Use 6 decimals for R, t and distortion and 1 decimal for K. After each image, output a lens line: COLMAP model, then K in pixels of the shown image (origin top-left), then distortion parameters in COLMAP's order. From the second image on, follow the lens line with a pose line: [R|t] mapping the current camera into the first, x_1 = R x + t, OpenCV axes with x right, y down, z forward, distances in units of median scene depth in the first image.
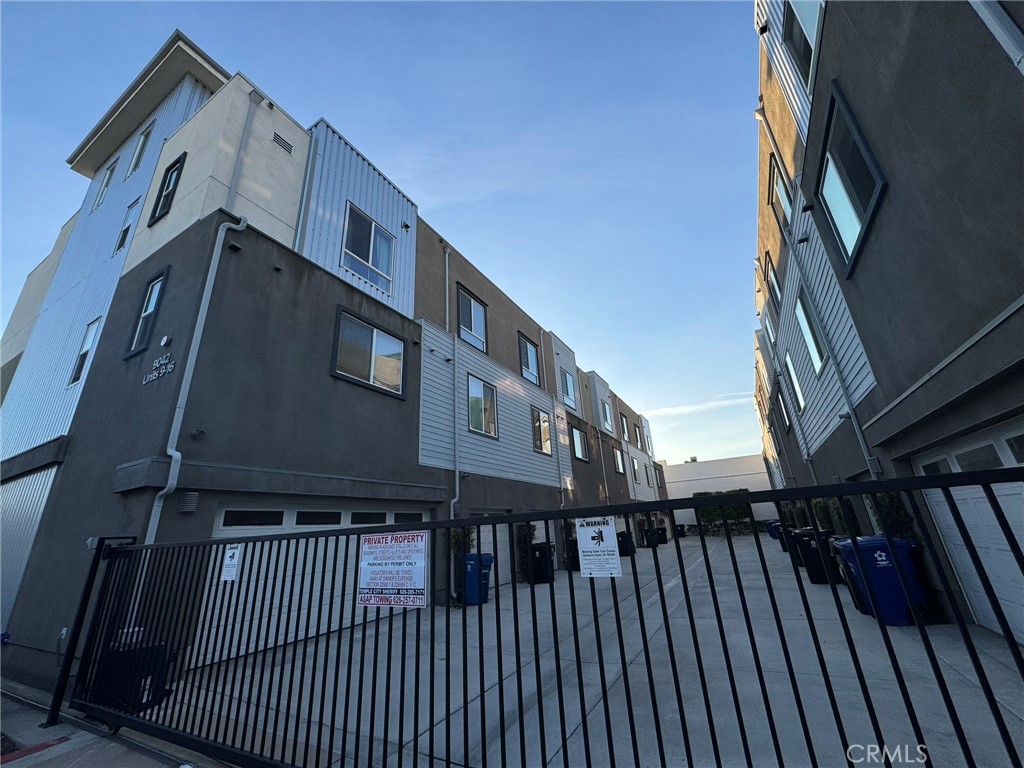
lens RADIAL K [[410.0, 0, 513.4], [0, 410.0, 382.6], [0, 0, 1]] dist [-0.001904, 0.000170]
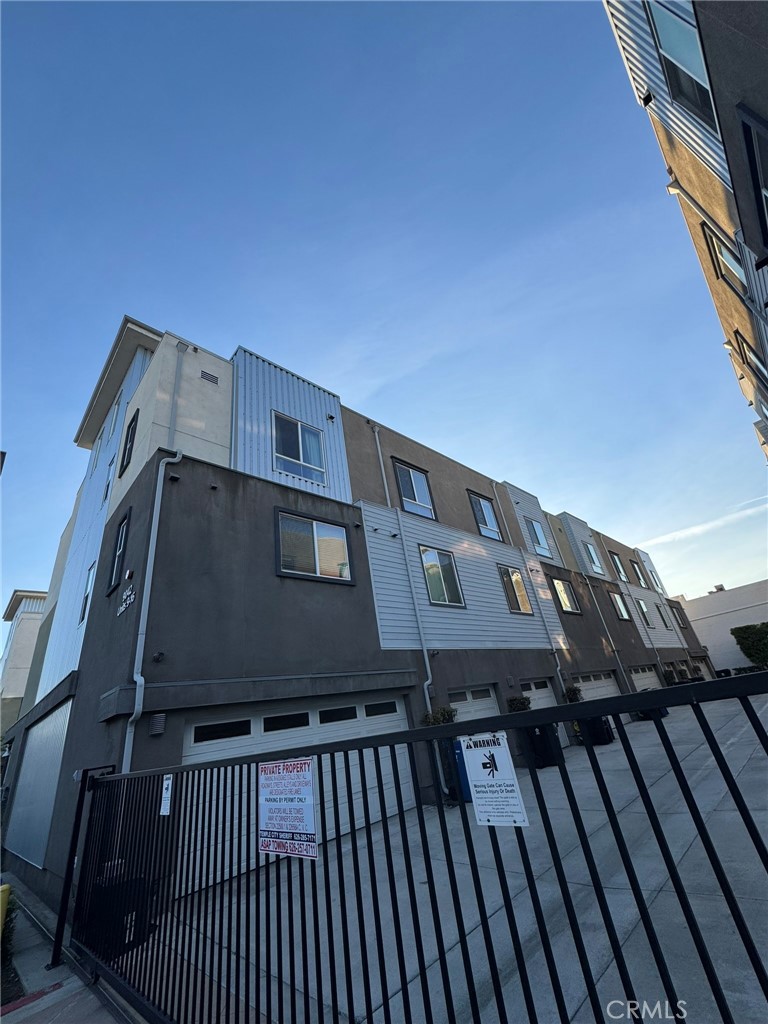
lens RADIAL K [[410.0, 0, 385.5], [0, 410.0, 511.3], [0, 0, 1]] dist [-0.001904, 0.000170]
pose [[0.949613, -0.217117, -0.226043, 0.078025], [0.194674, 0.973803, -0.117516, -0.001170], [0.245636, 0.067589, 0.967003, 0.062635]]
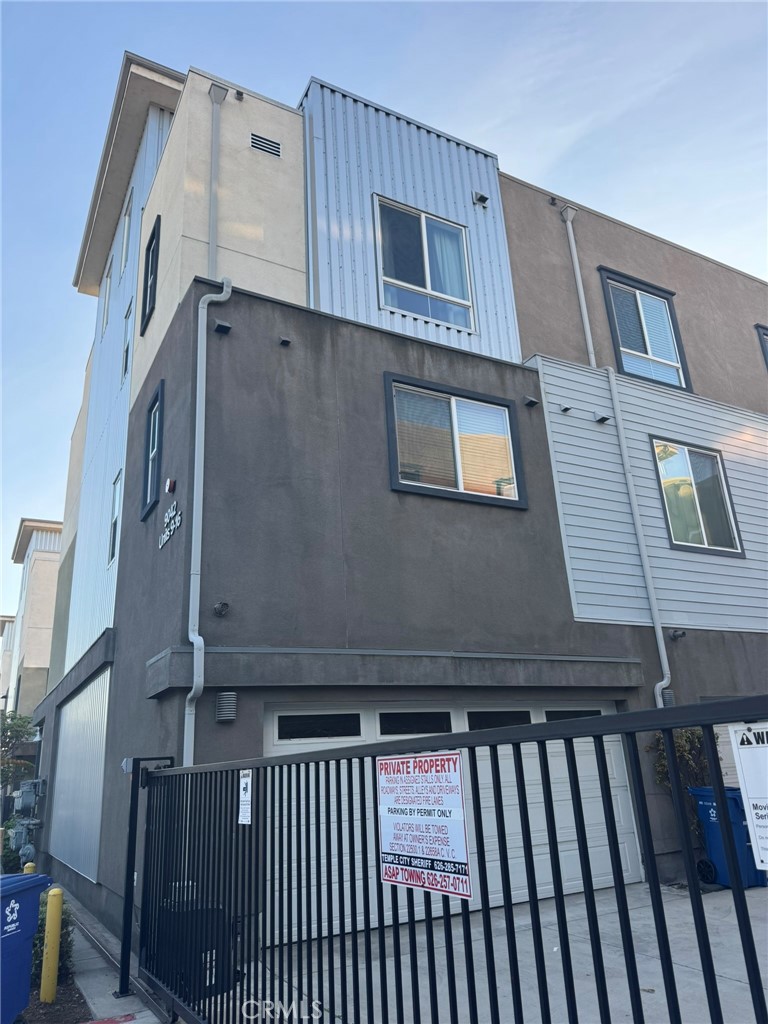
lens RADIAL K [[724.2, 0, 380.3], [0, 724.2, 512.9], [0, 0, 1]] dist [0.066274, -0.087335]
pose [[0.846721, -0.167948, -0.504835, 0.073019], [0.191244, 0.981526, -0.005773, 0.017804], [0.496478, -0.091658, 0.863197, 0.061599]]
